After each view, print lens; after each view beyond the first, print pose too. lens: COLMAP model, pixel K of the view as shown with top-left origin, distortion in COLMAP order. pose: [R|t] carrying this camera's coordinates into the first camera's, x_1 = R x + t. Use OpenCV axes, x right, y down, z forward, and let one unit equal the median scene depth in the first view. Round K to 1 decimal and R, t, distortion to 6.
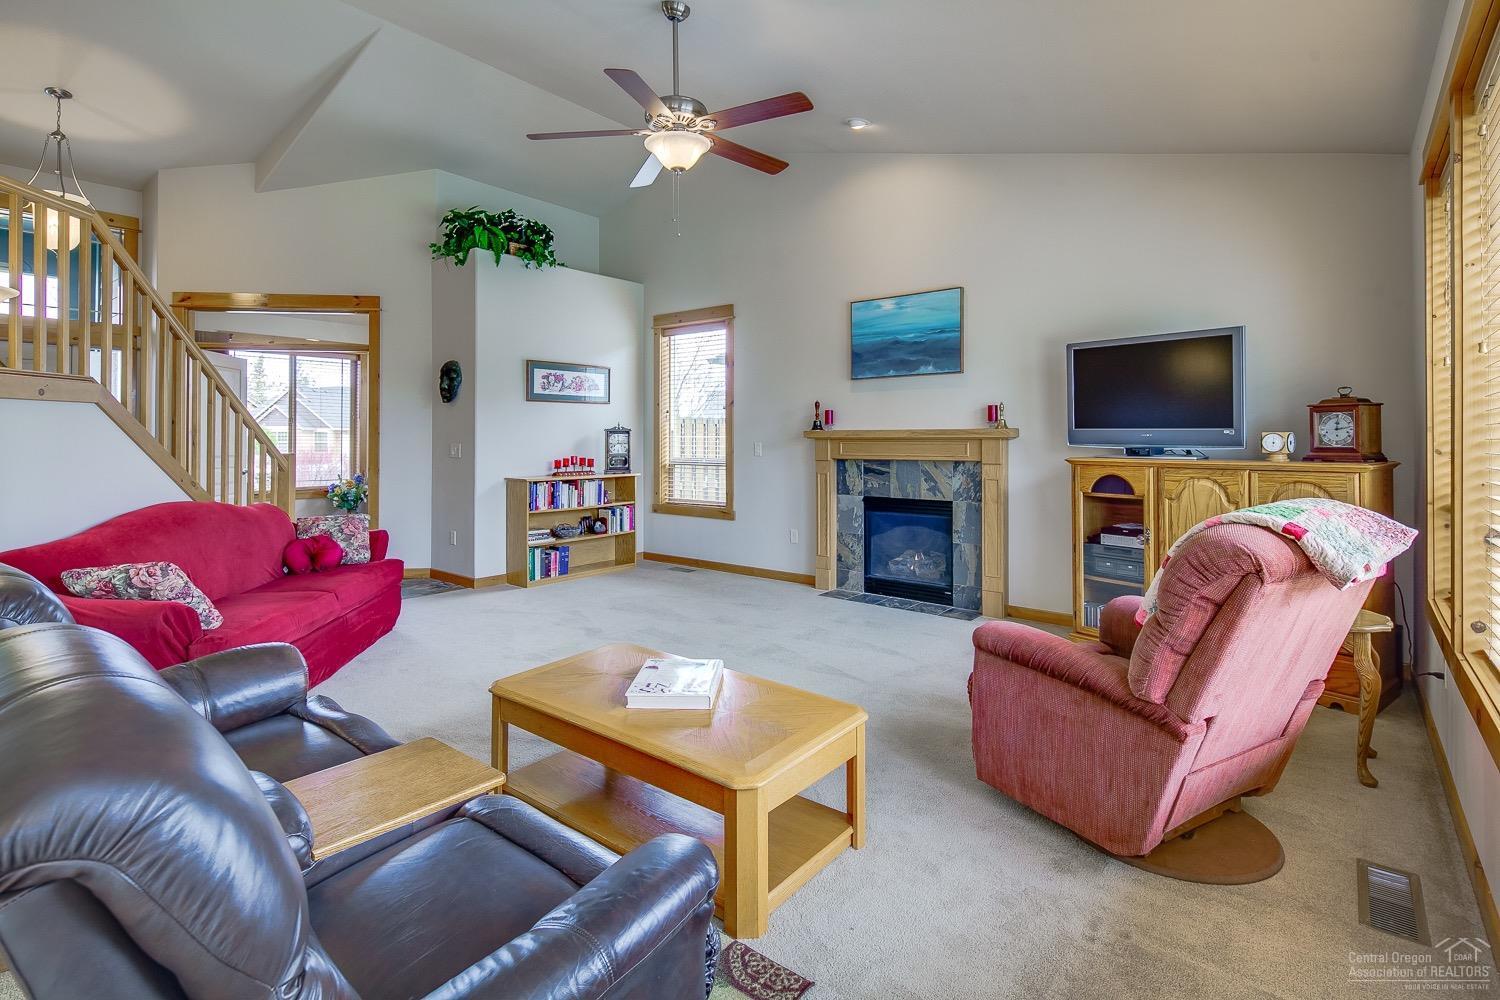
lens RADIAL K [[727.2, 0, 744.6], [0, 727.2, 429.2], [0, 0, 1]] dist [-0.000159, 0.000010]
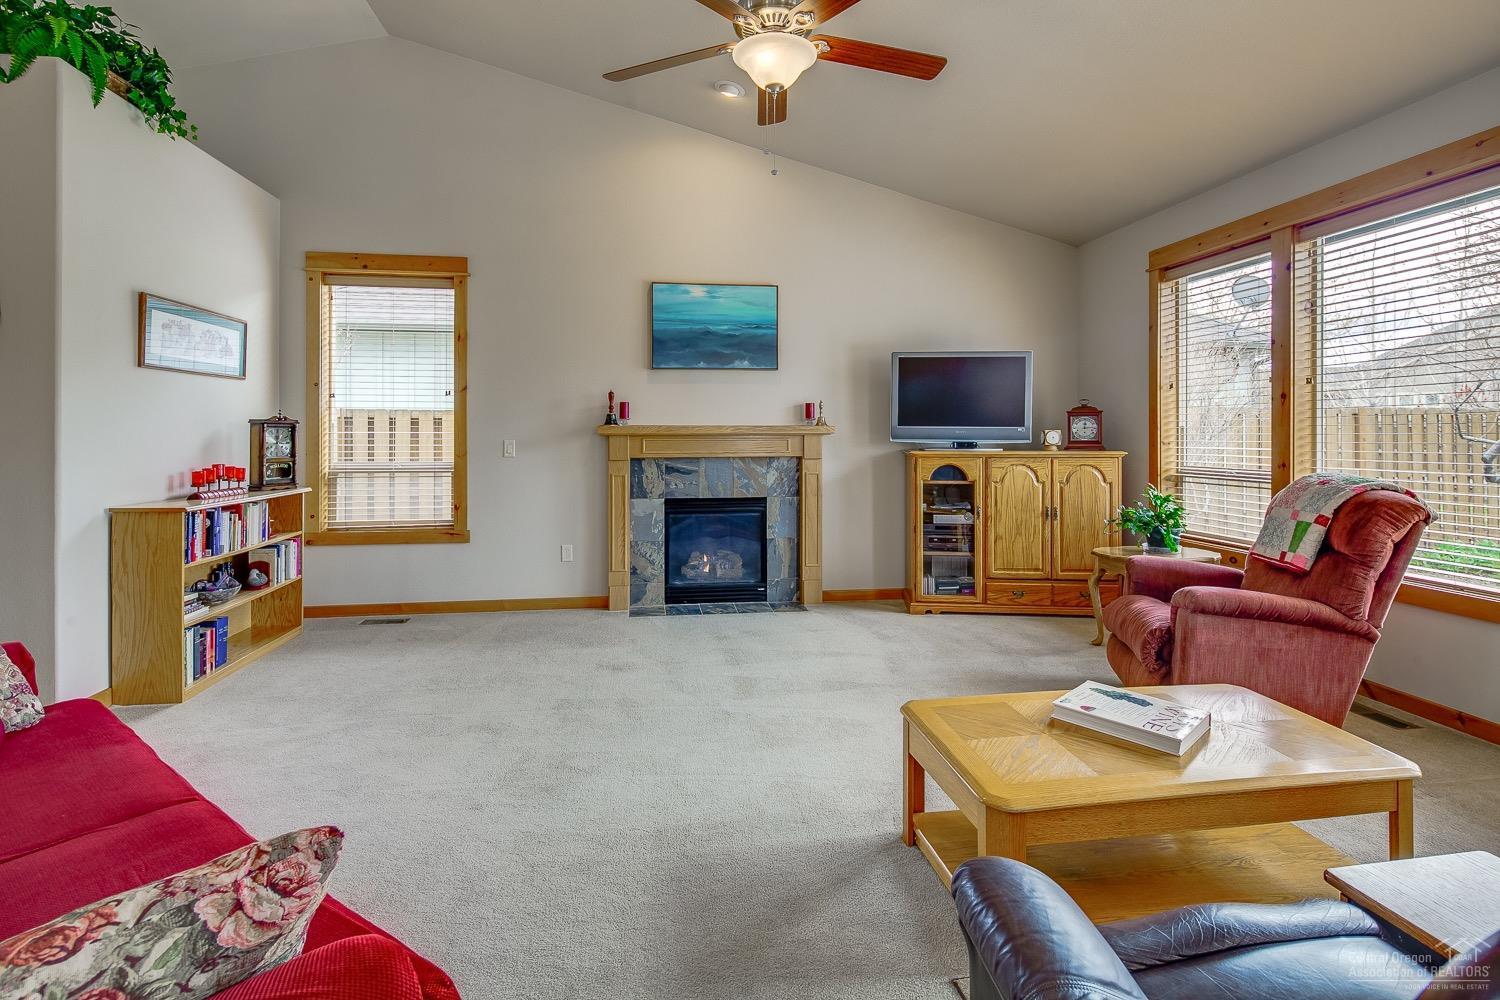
lens RADIAL K [[727.2, 0, 744.6], [0, 727.2, 429.2], [0, 0, 1]] dist [-0.000159, 0.000010]
pose [[0.671983, 0.005303, 0.740548, -0.439933], [-0.008561, 0.999963, 0.000608, 0.004383], [-0.740517, -0.006749, 0.672004, 0.318089]]
